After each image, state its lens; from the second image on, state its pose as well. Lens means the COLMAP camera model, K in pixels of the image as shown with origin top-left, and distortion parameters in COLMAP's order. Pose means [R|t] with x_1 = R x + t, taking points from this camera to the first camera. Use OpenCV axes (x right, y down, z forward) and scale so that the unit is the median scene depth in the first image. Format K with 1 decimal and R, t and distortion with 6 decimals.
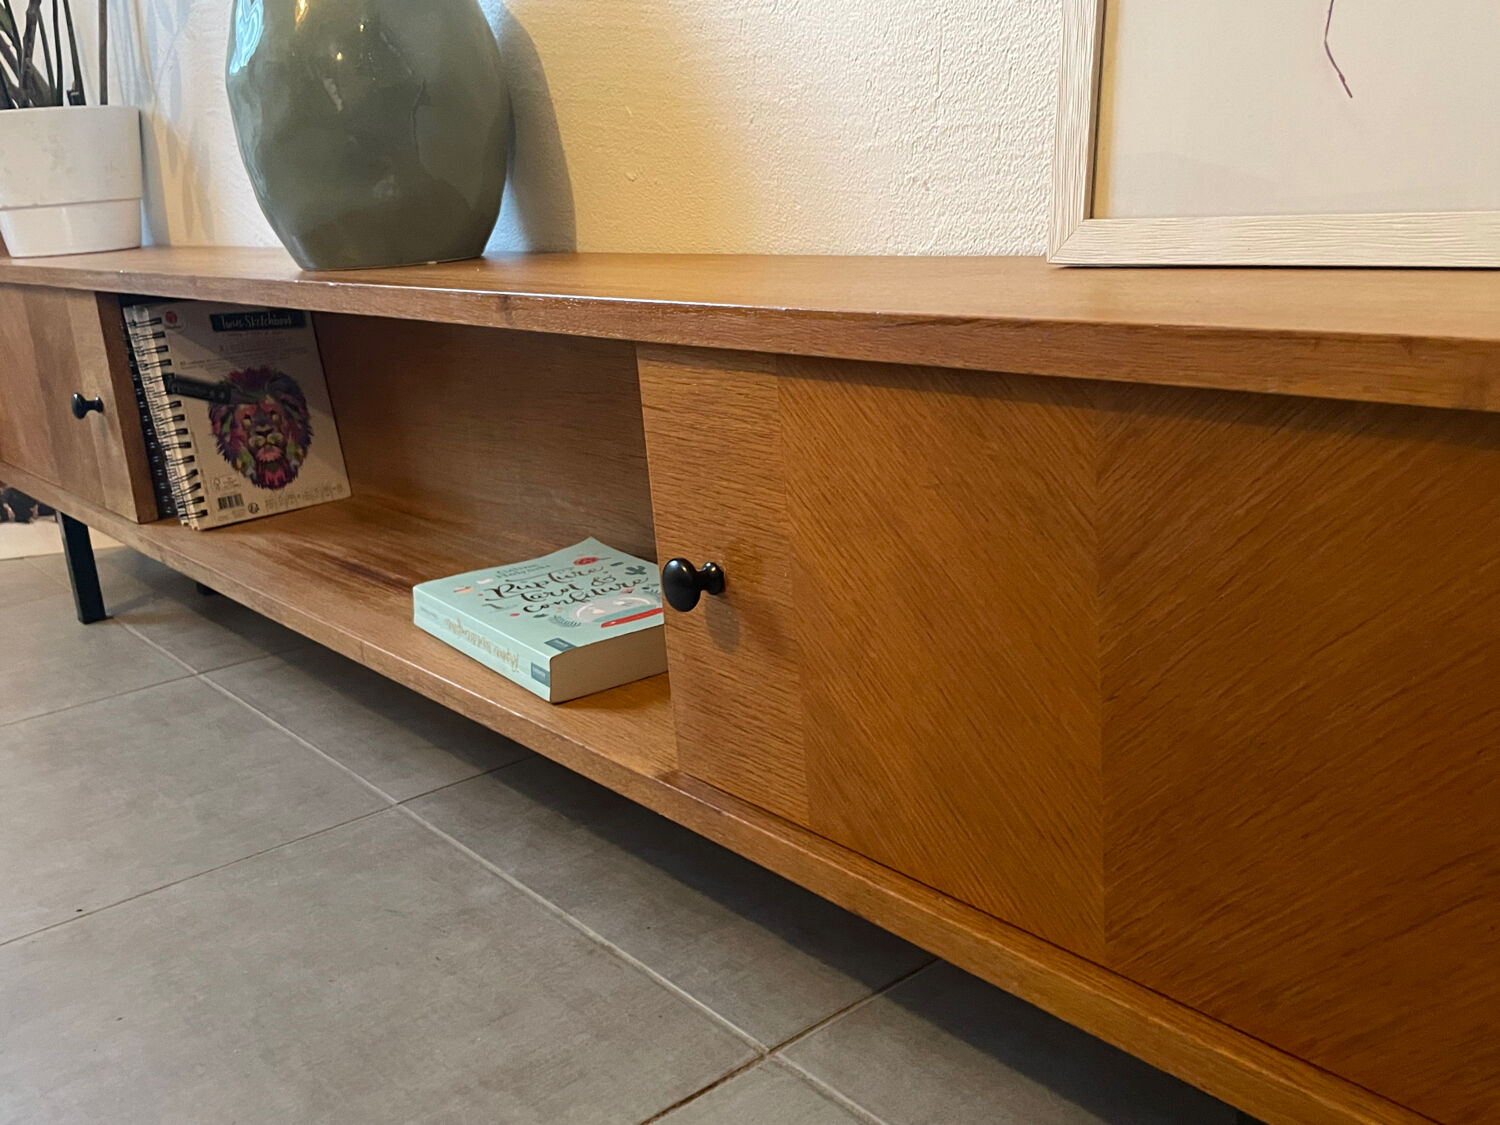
lens RADIAL K [[1437.4, 0, 755.6], [0, 1437.4, 553.0], [0, 0, 1]] dist [0.030336, 0.000000]
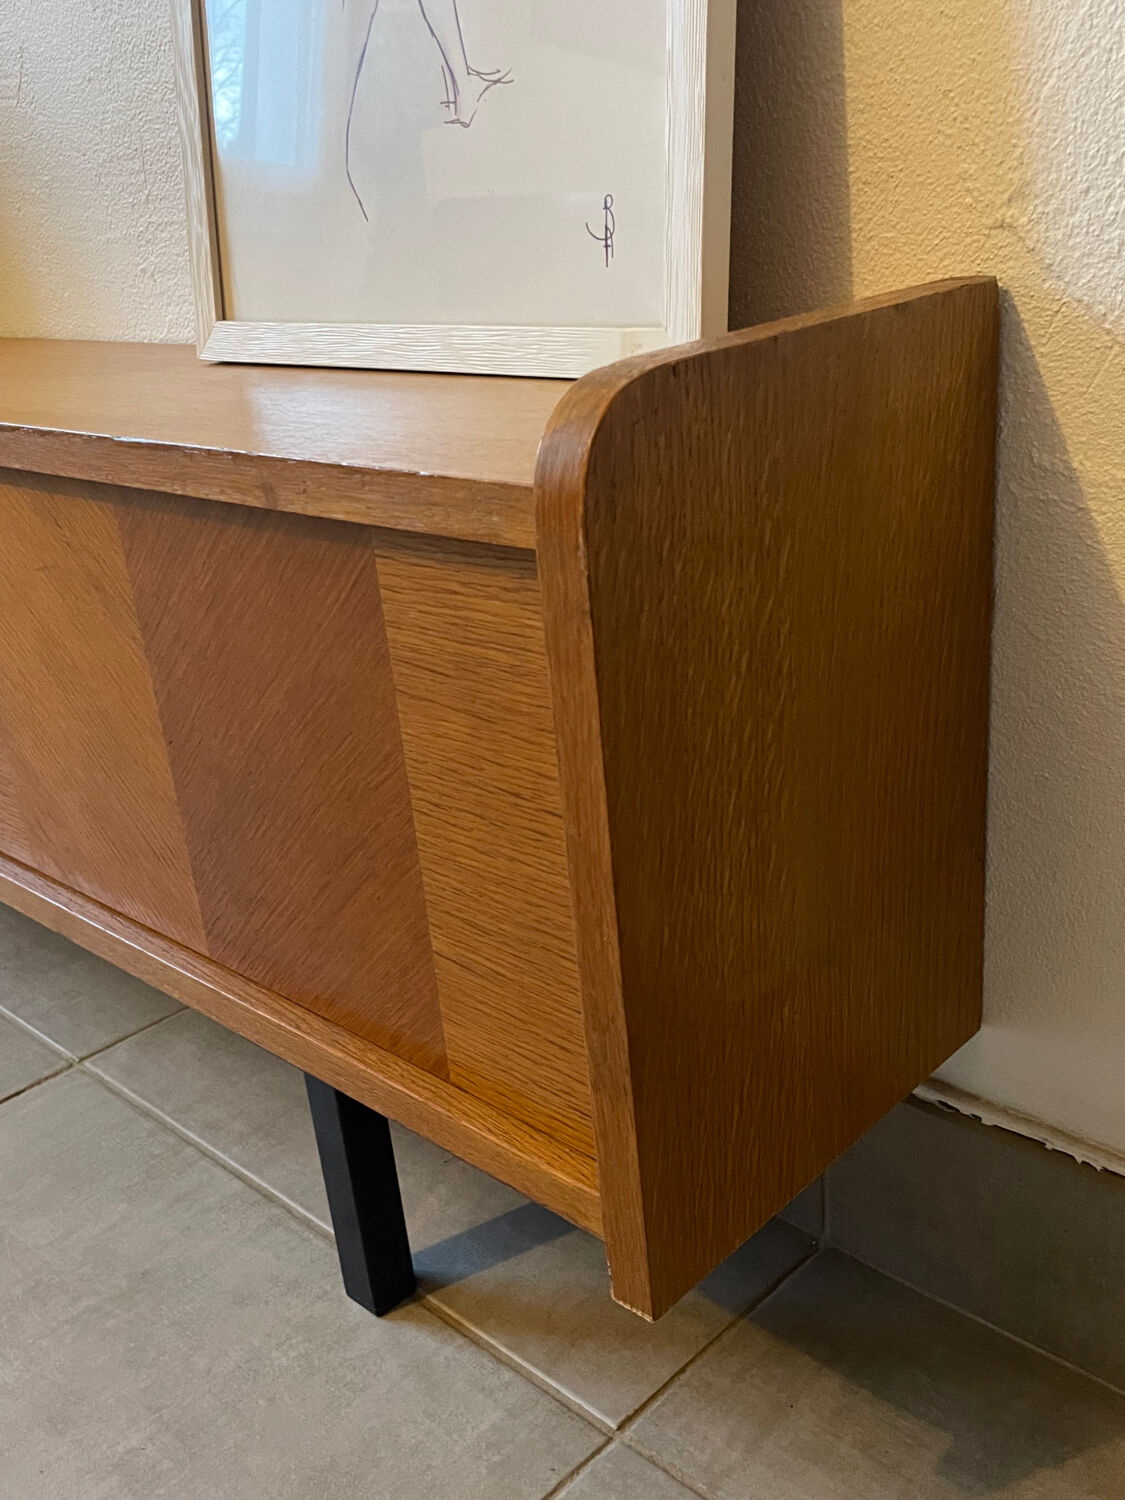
lens RADIAL K [[1462.0, 0, 569.2], [0, 1462.0, 777.9], [0, 0, 1]] dist [0.032204, 0.000000]
pose [[0.992877, -0.060538, 0.102618, 0.268983], [0.047586, 0.991106, 0.124276, -0.004382], [-0.109229, -0.118507, 0.986927, -0.156940]]
